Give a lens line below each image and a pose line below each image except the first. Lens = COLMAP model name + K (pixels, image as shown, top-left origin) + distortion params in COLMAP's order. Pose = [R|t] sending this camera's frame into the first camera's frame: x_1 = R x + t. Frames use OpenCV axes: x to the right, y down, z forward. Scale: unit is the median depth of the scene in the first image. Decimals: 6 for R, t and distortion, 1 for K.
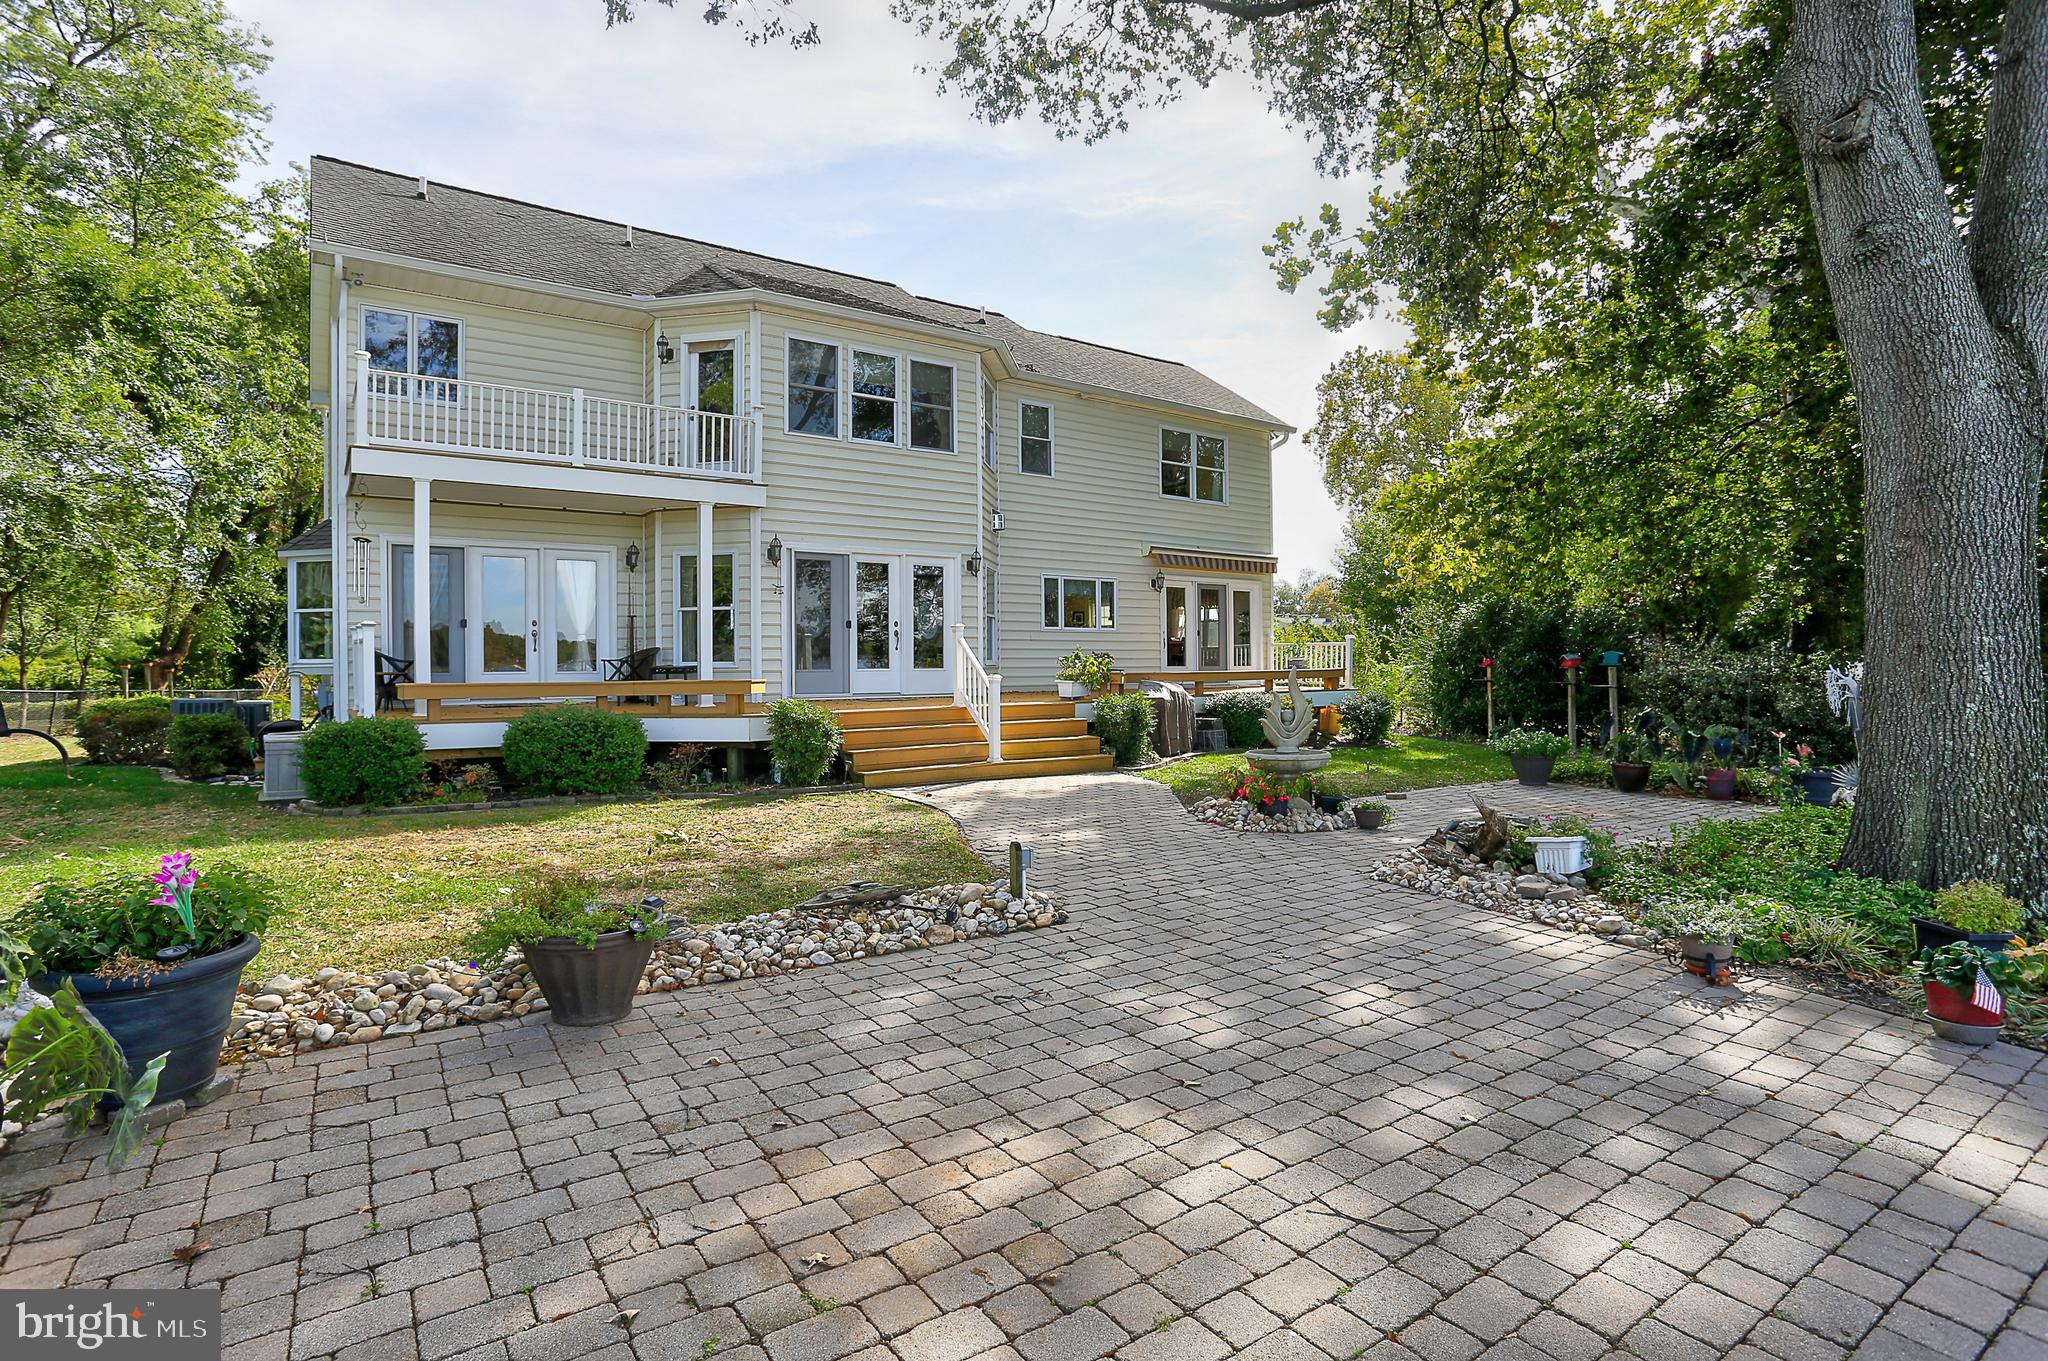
lens RADIAL K [[935.0, 0, 1042.4], [0, 935.0, 637.0], [0, 0, 1]] dist [-0.031231, 0.013981]
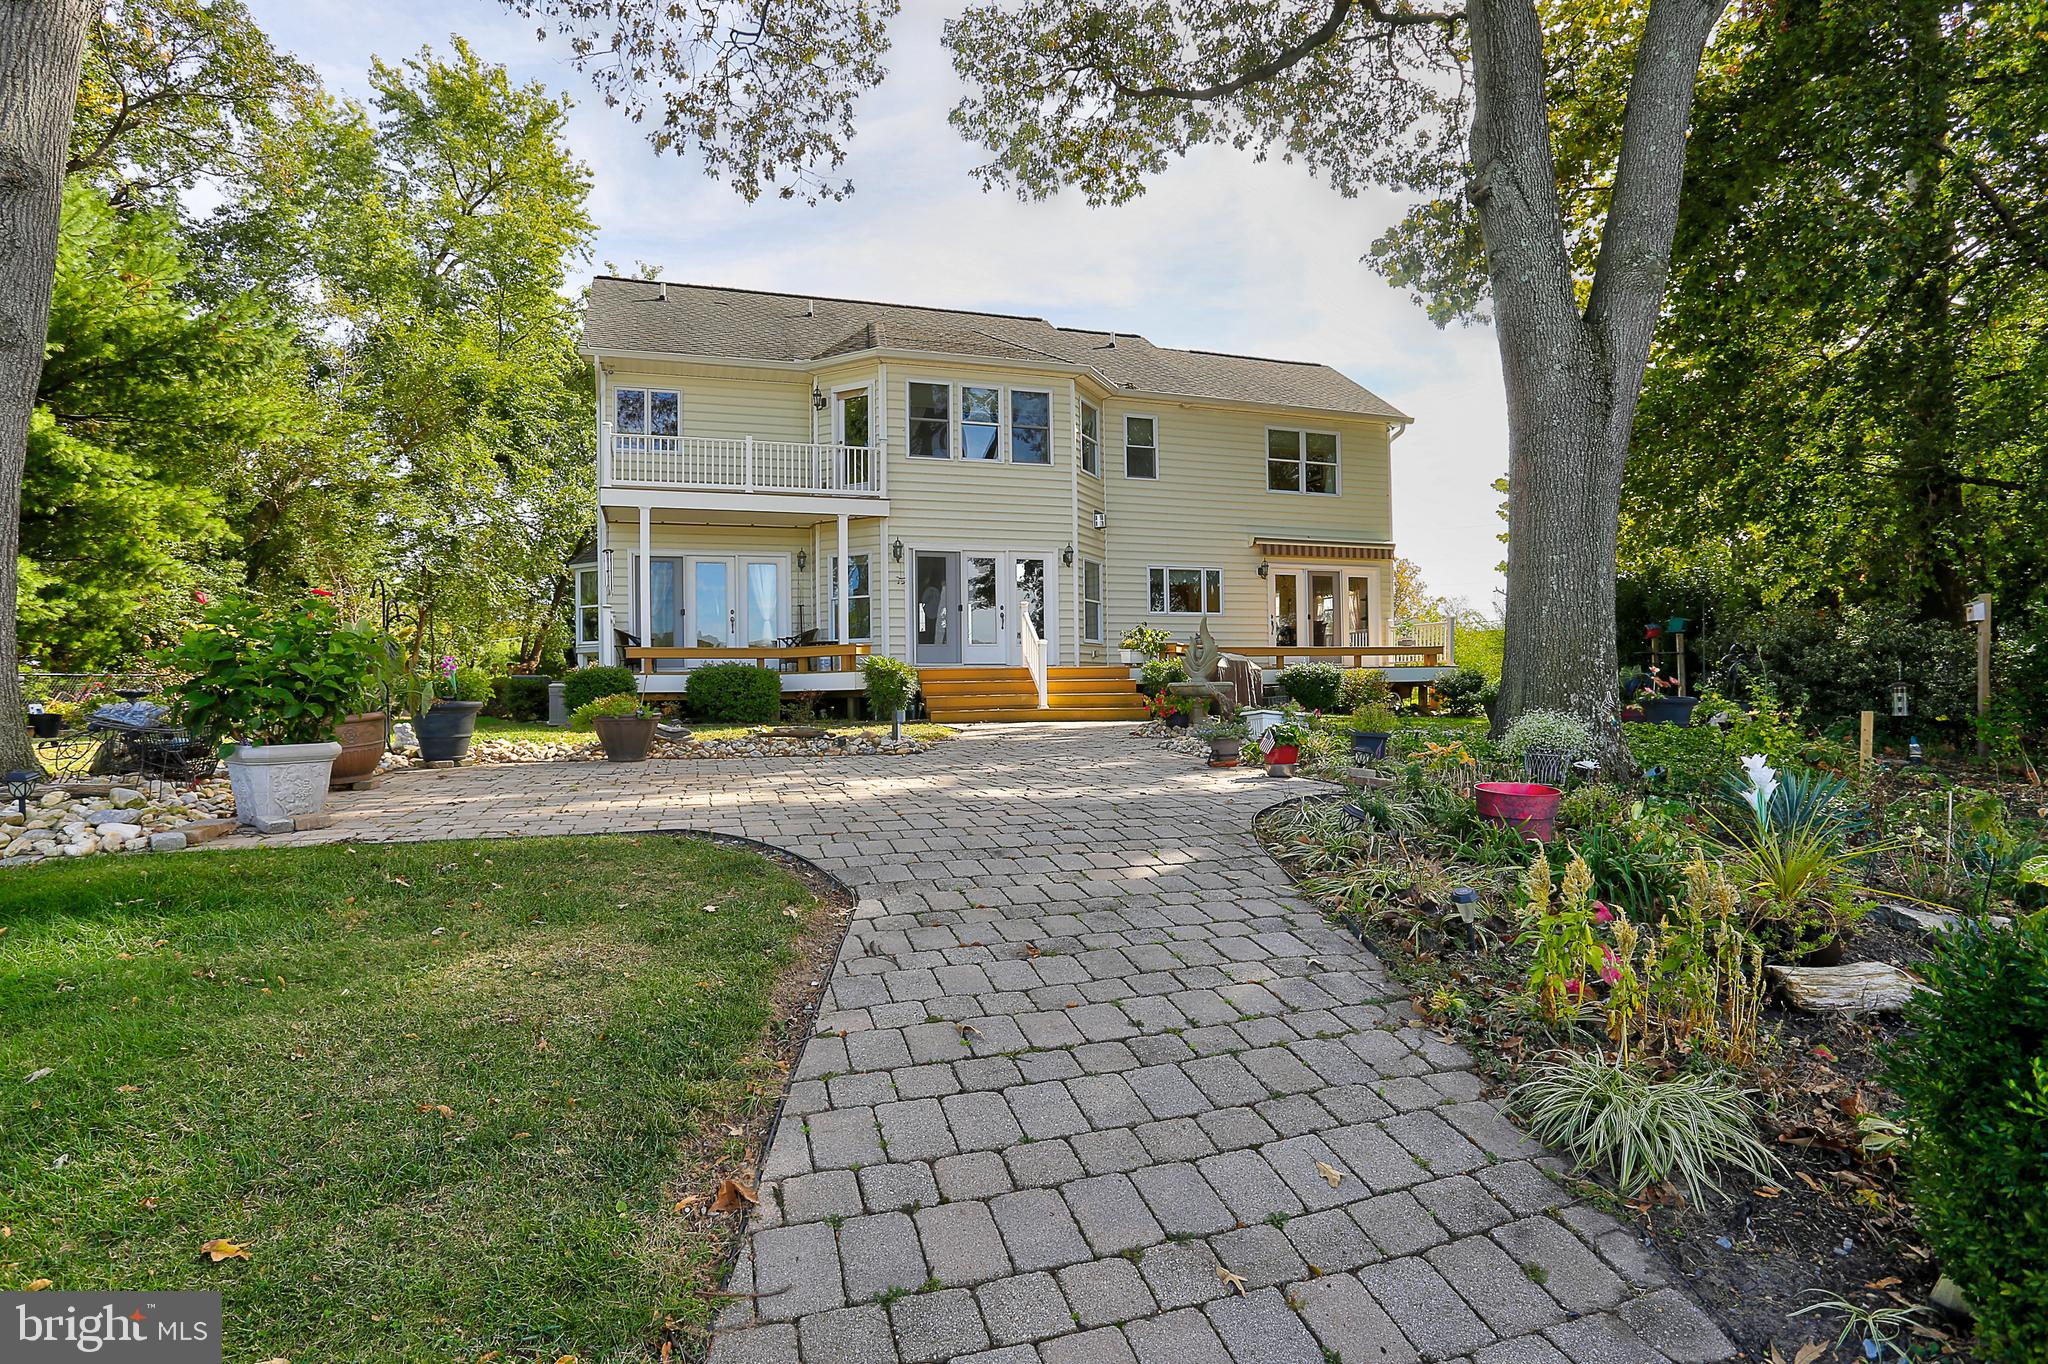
lens RADIAL K [[935.0, 0, 1042.4], [0, 935.0, 638.5], [0, 0, 1]] dist [-0.031231, 0.013981]
pose [[0.966038, -0.015871, -0.257913, 0.212851], [0.013637, 0.999852, -0.010446, 0.040510], [0.258040, 0.006574, 0.966112, -0.167012]]
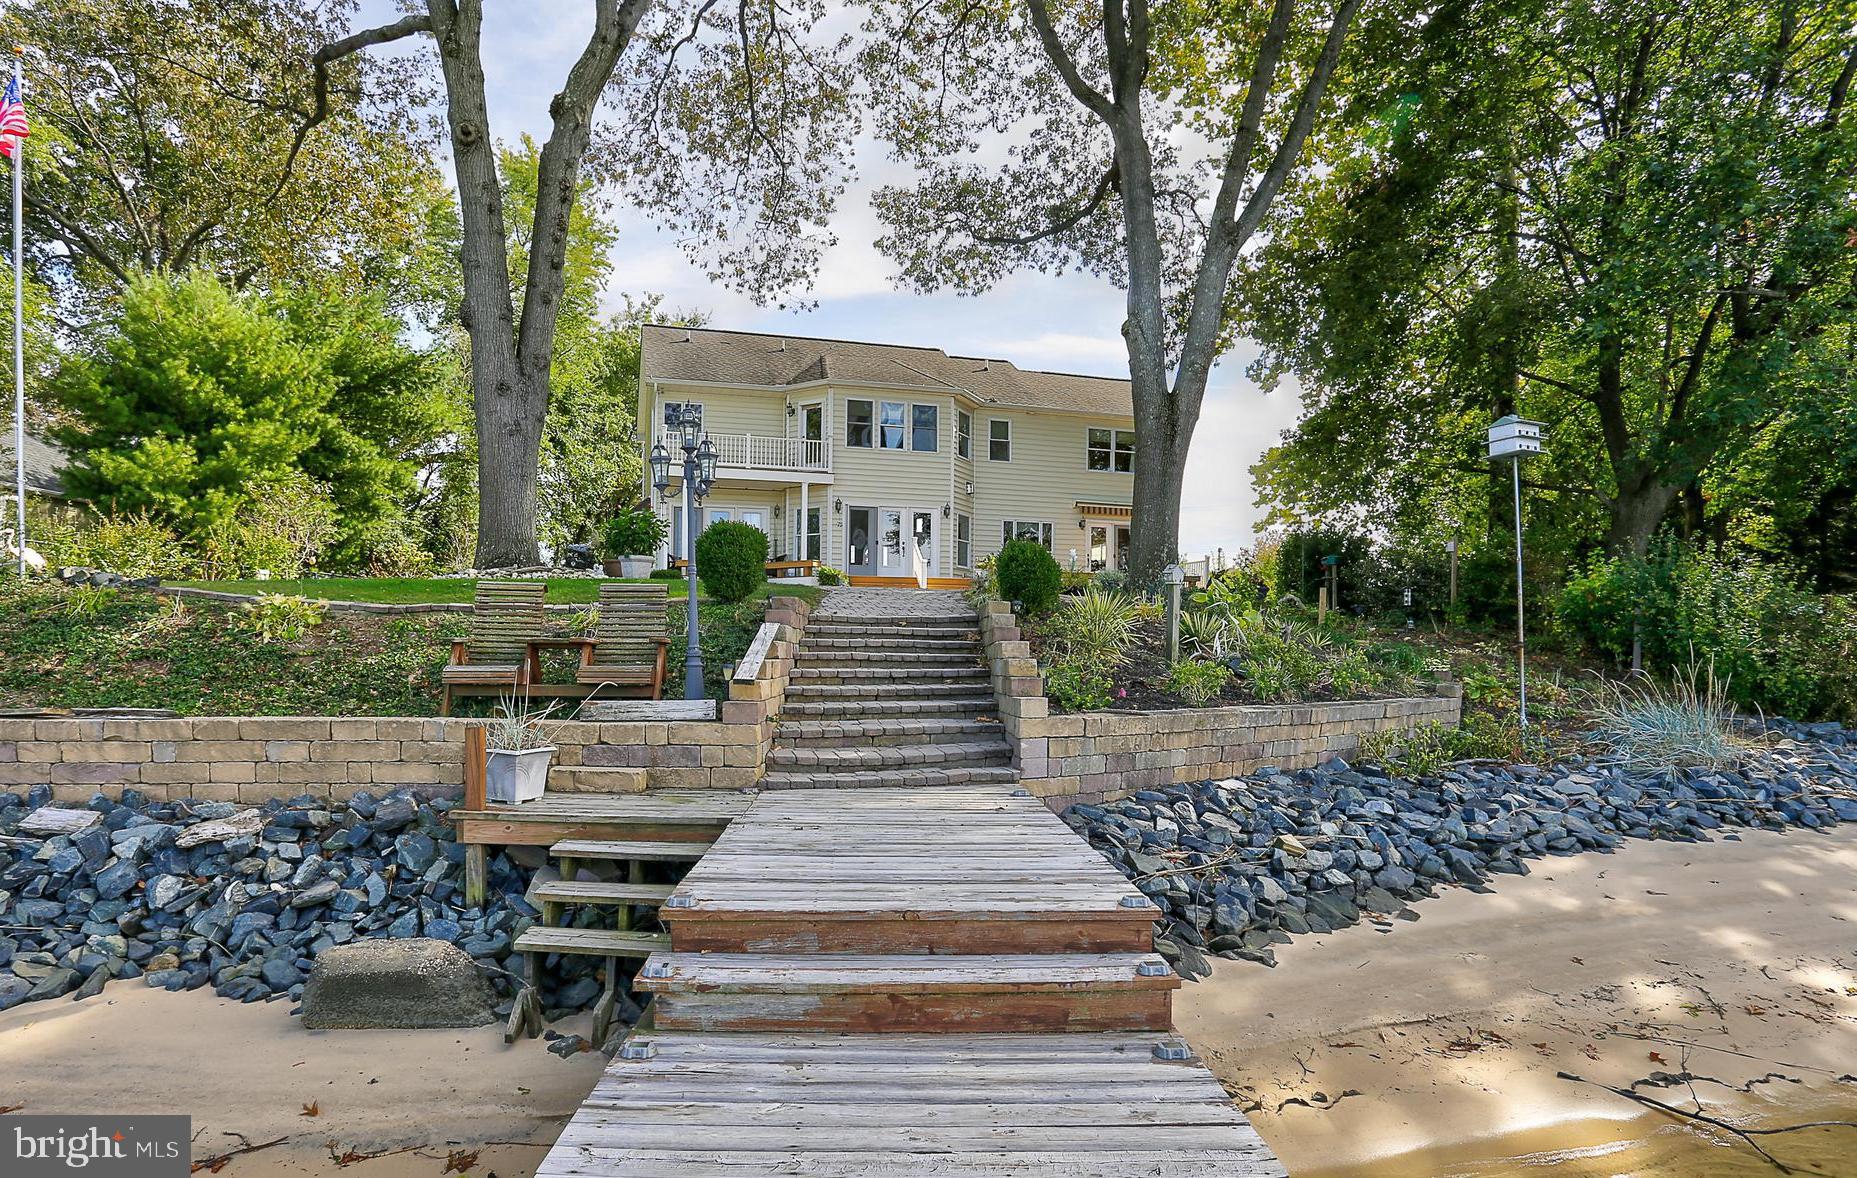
lens RADIAL K [[805.8, 0, 928.5], [0, 805.8, 589.0], [0, 0, 1]] dist [-0.037269, -0.000041]
pose [[0.956376, 0.000112, -0.292137, 0.381269], [-0.004447, 0.999890, -0.014174, 0.104686], [0.292103, 0.014855, 0.956271, -0.570163]]
